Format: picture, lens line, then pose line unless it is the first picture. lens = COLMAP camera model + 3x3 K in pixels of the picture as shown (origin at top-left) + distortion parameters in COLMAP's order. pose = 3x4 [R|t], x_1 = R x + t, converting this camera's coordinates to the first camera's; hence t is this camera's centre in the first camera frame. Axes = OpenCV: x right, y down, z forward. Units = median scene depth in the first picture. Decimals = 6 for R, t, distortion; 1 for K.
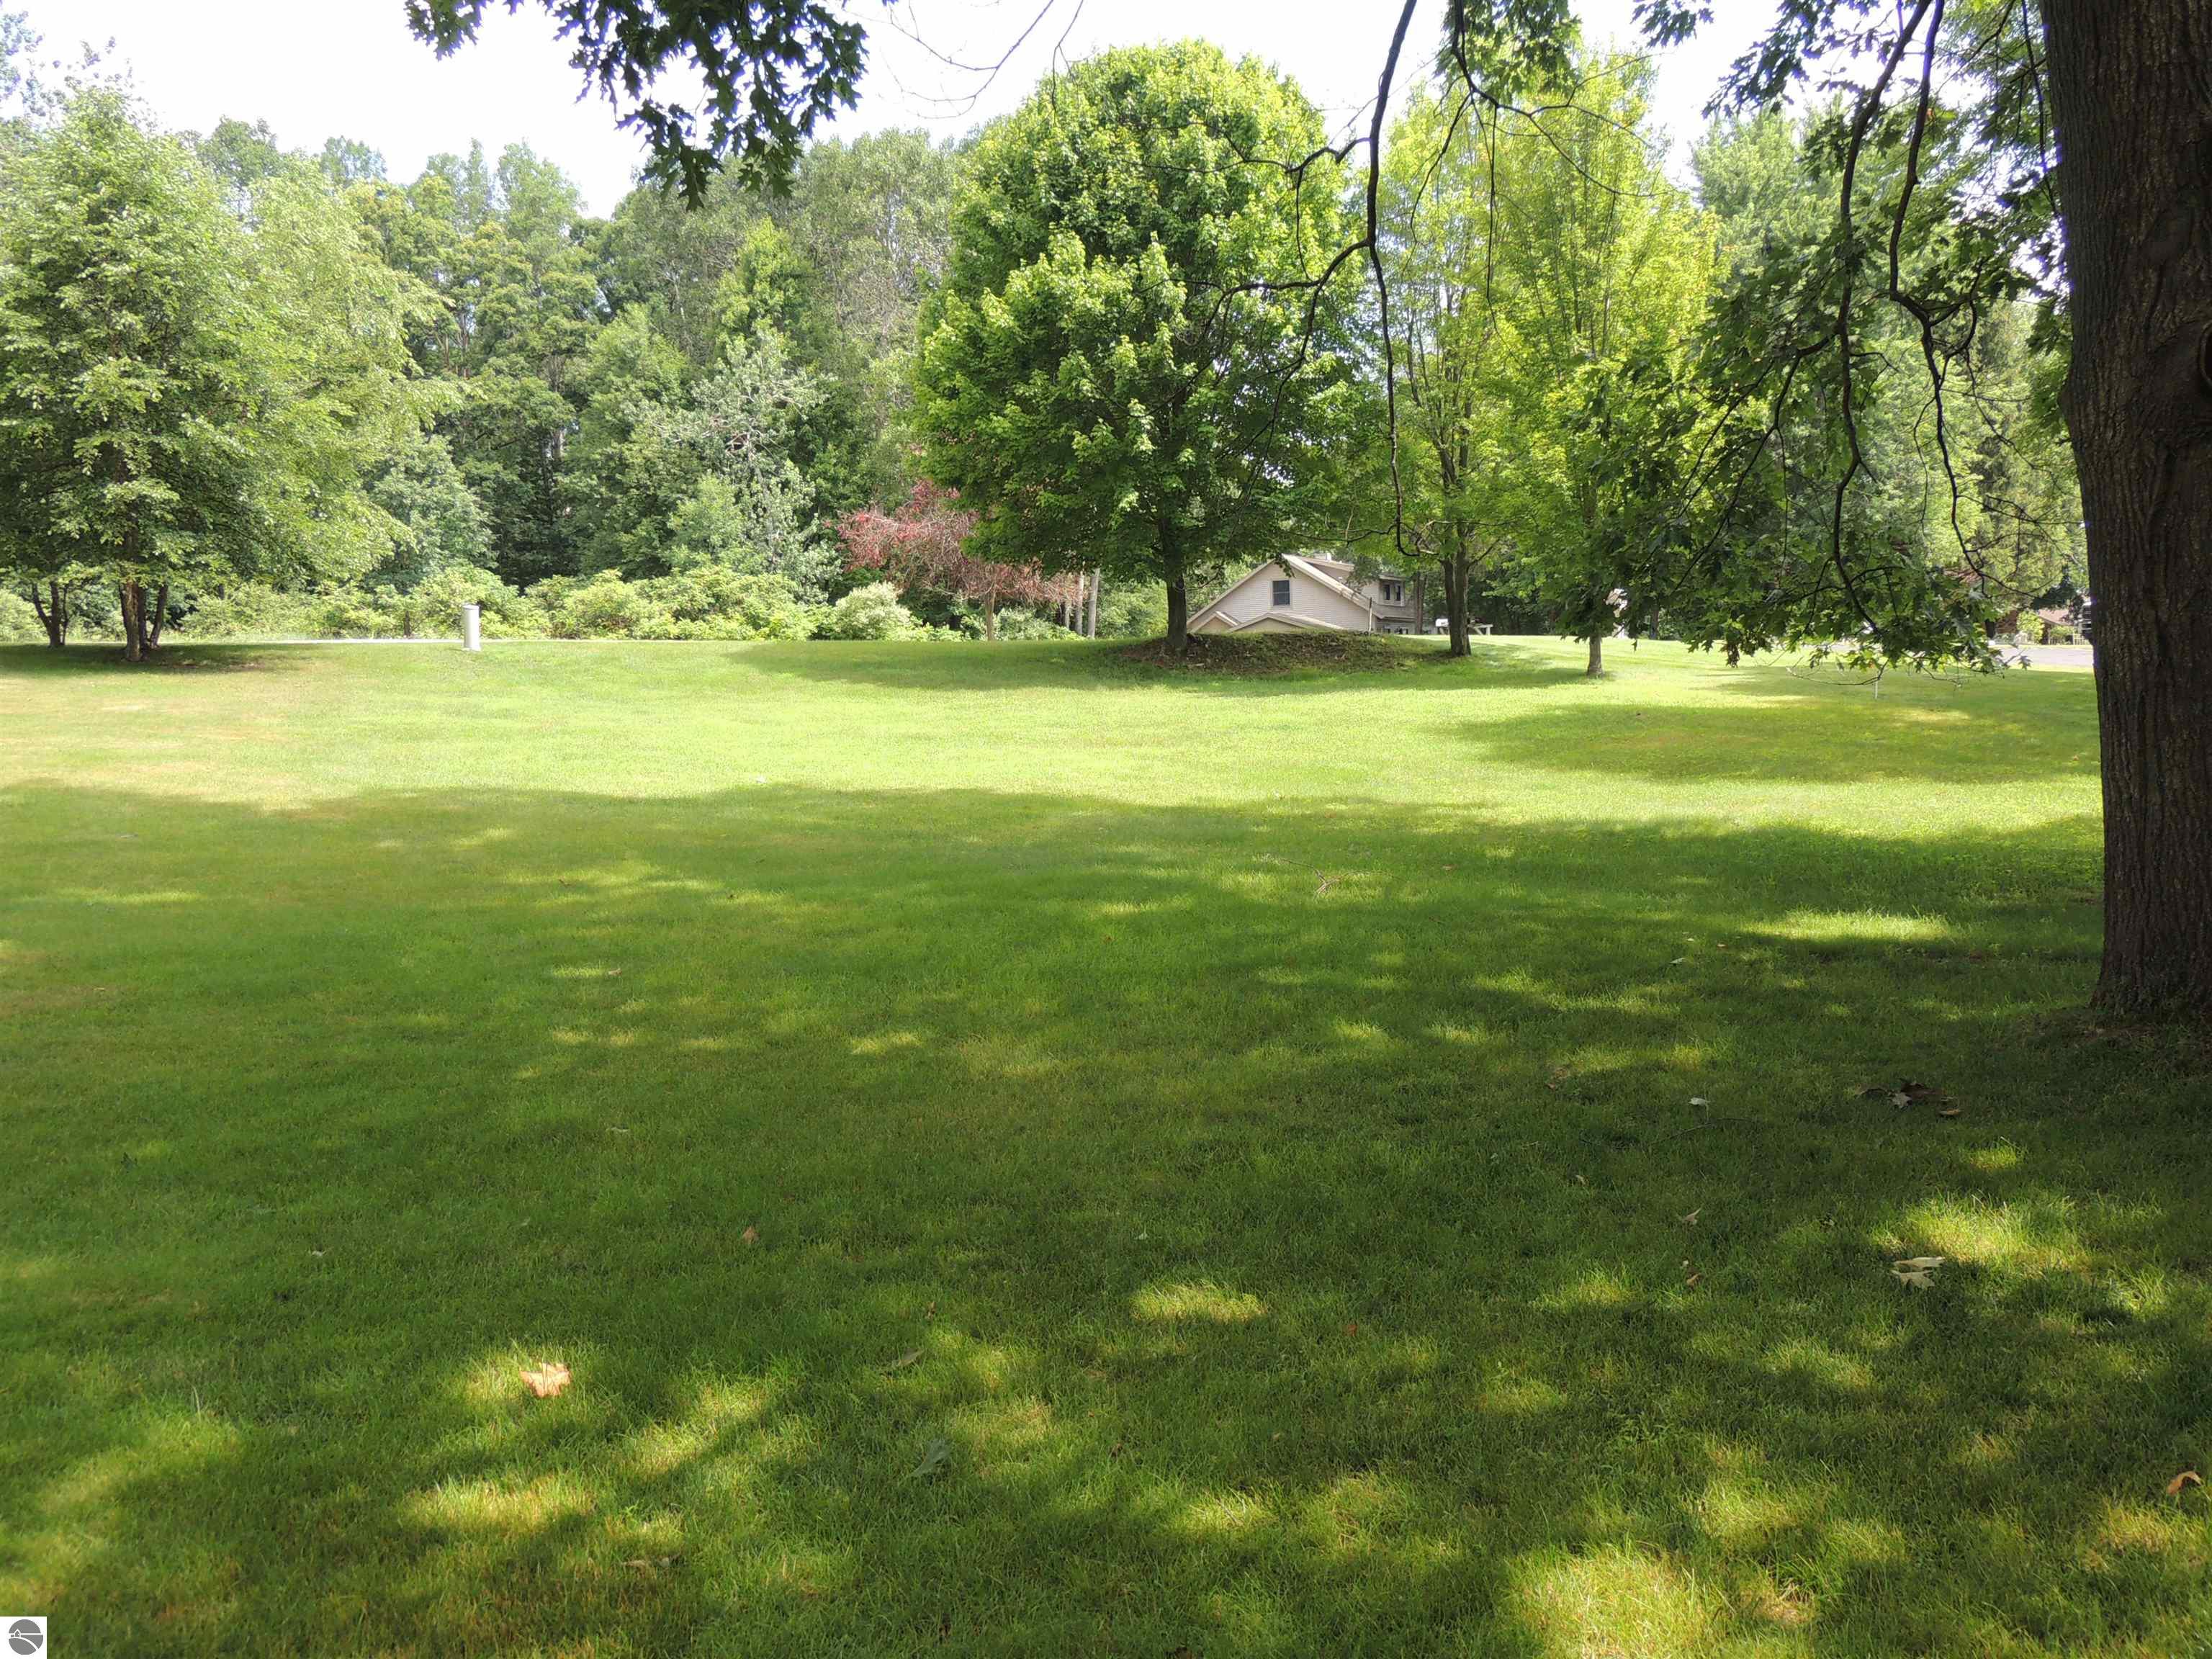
lens RADIAL K [[1902.5, 0, 1106.0], [0, 1902.5, 829.5], [0, 0, 1]] dist [-0.009944, -0.013686]
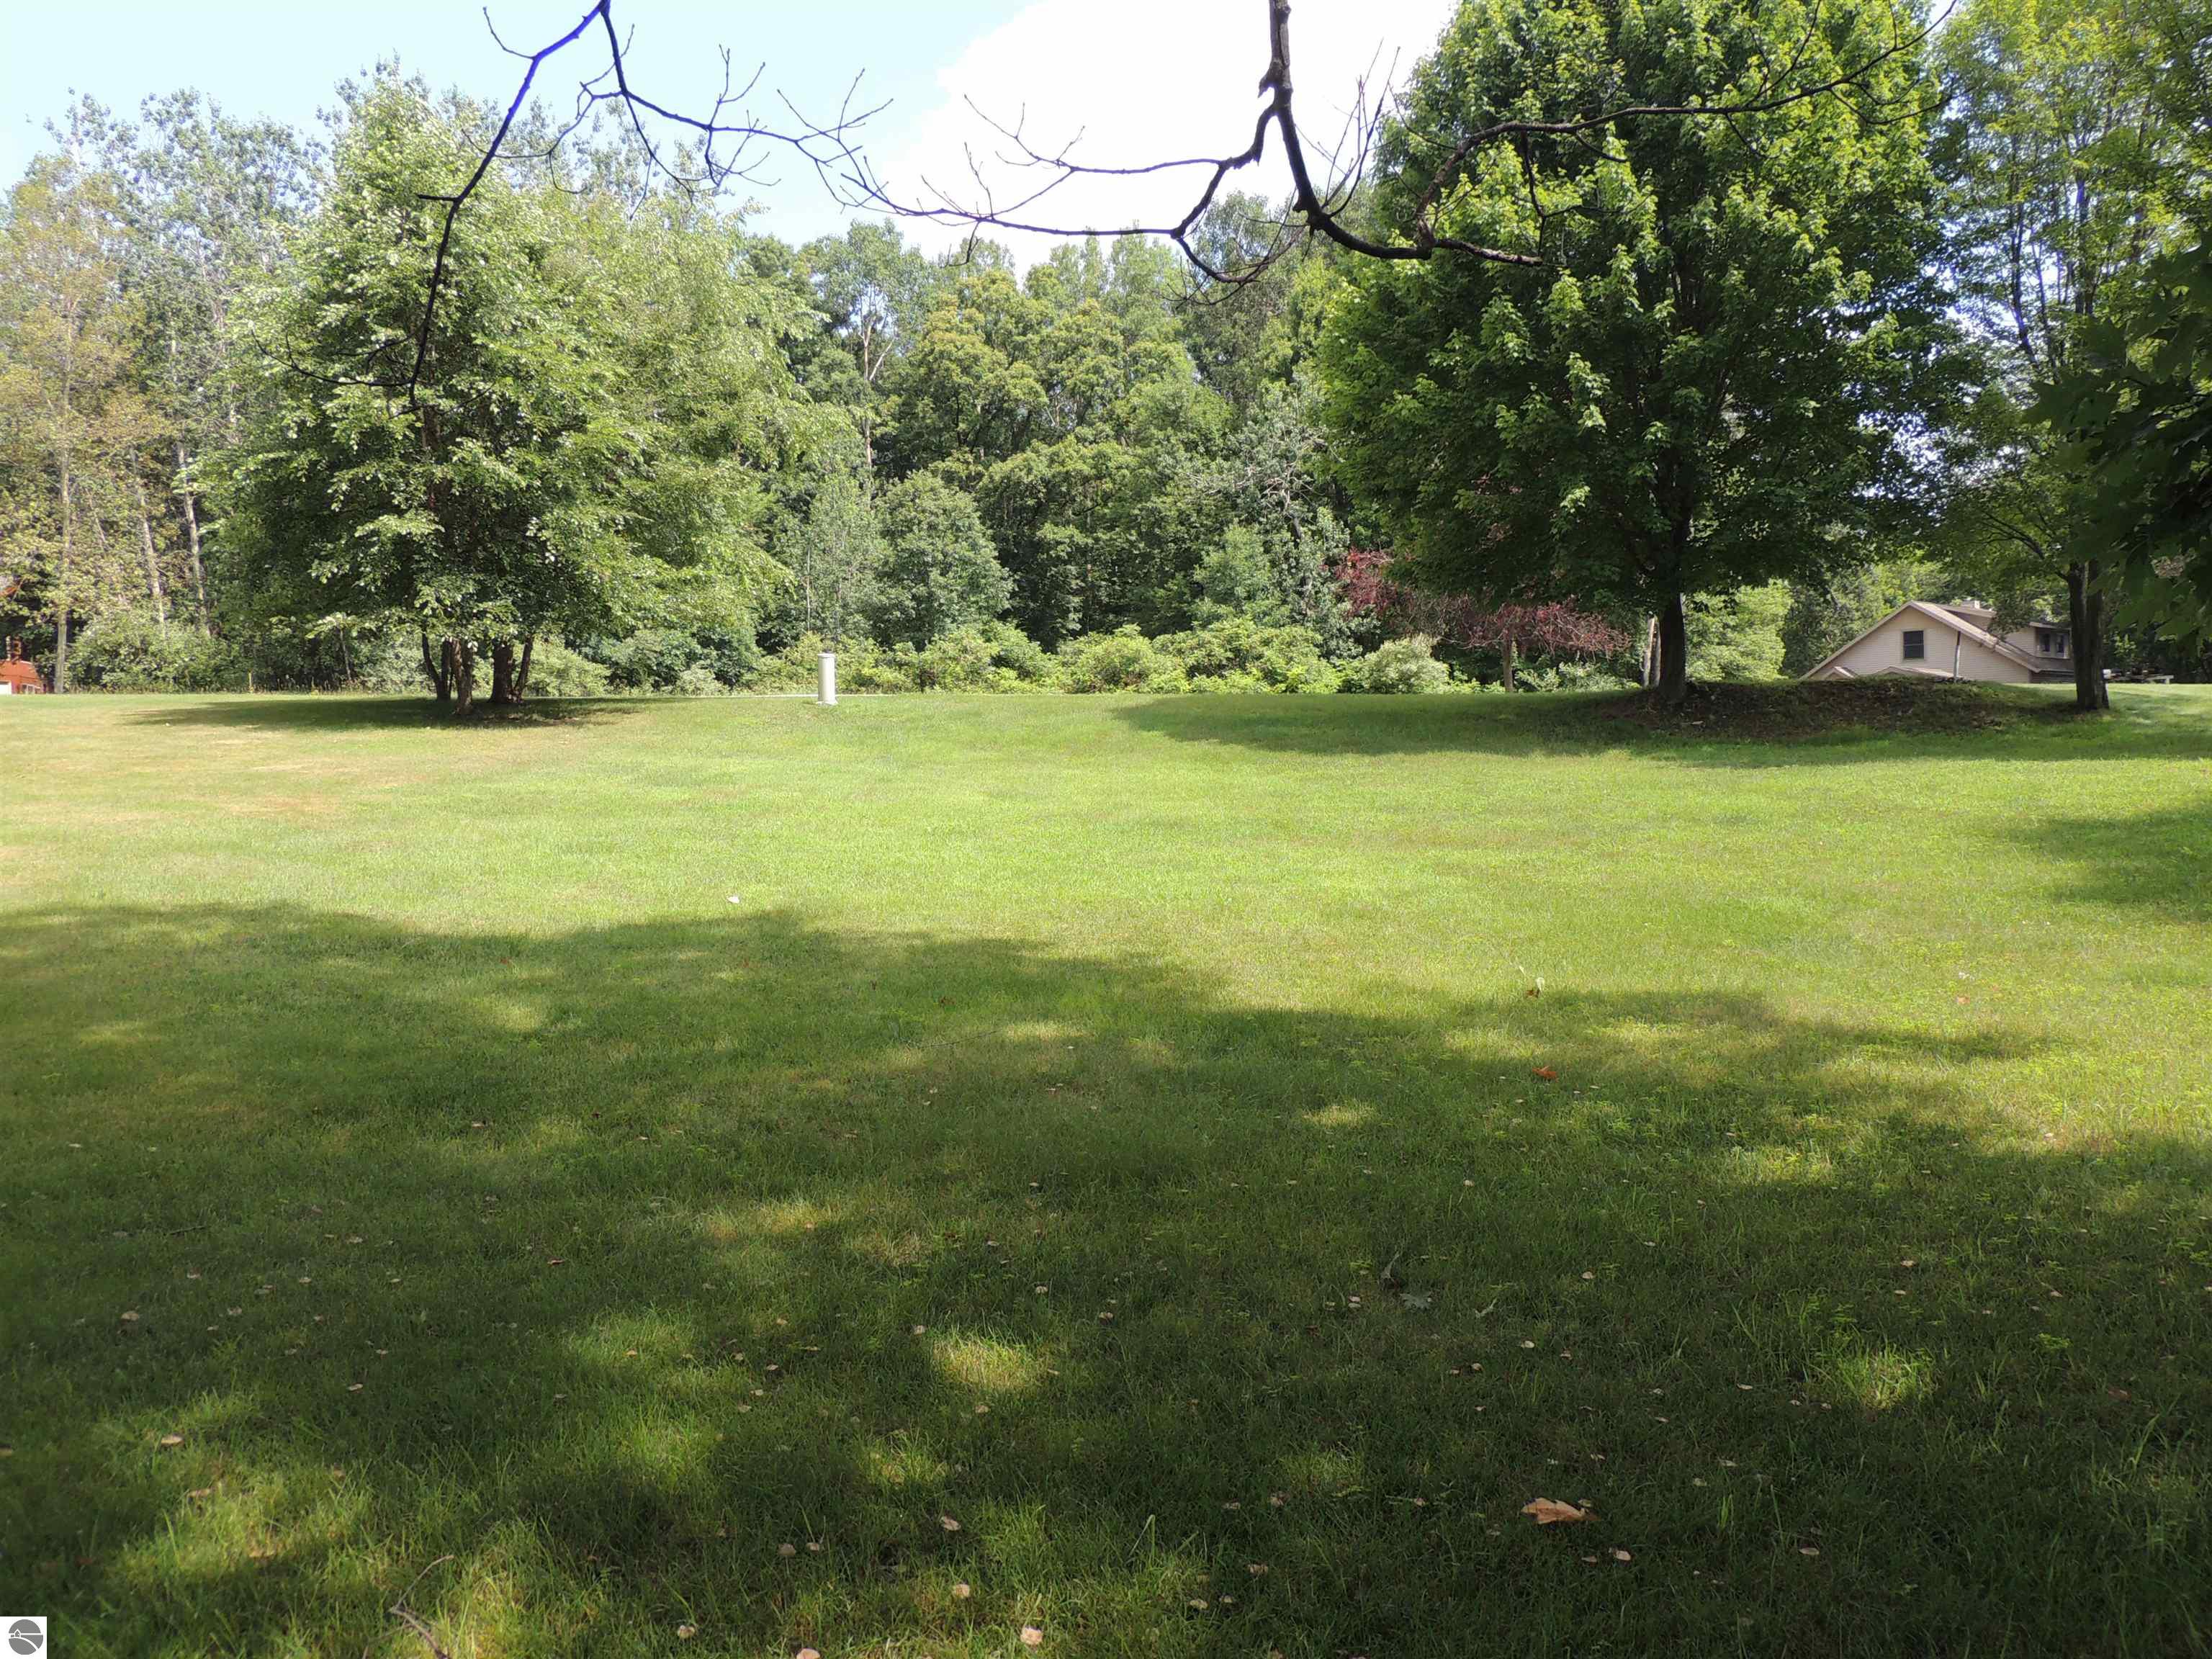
lens RADIAL K [[1757.0, 0, 1106.0], [0, 1757.0, 829.5], [0, 0, 1]] dist [-0.016565, -0.011298]
pose [[0.936497, 0.023166, -0.349909, 0.043237], [-0.032632, 0.999243, -0.021181, -0.013380], [0.349153, 0.031254, 0.936544, 0.164019]]
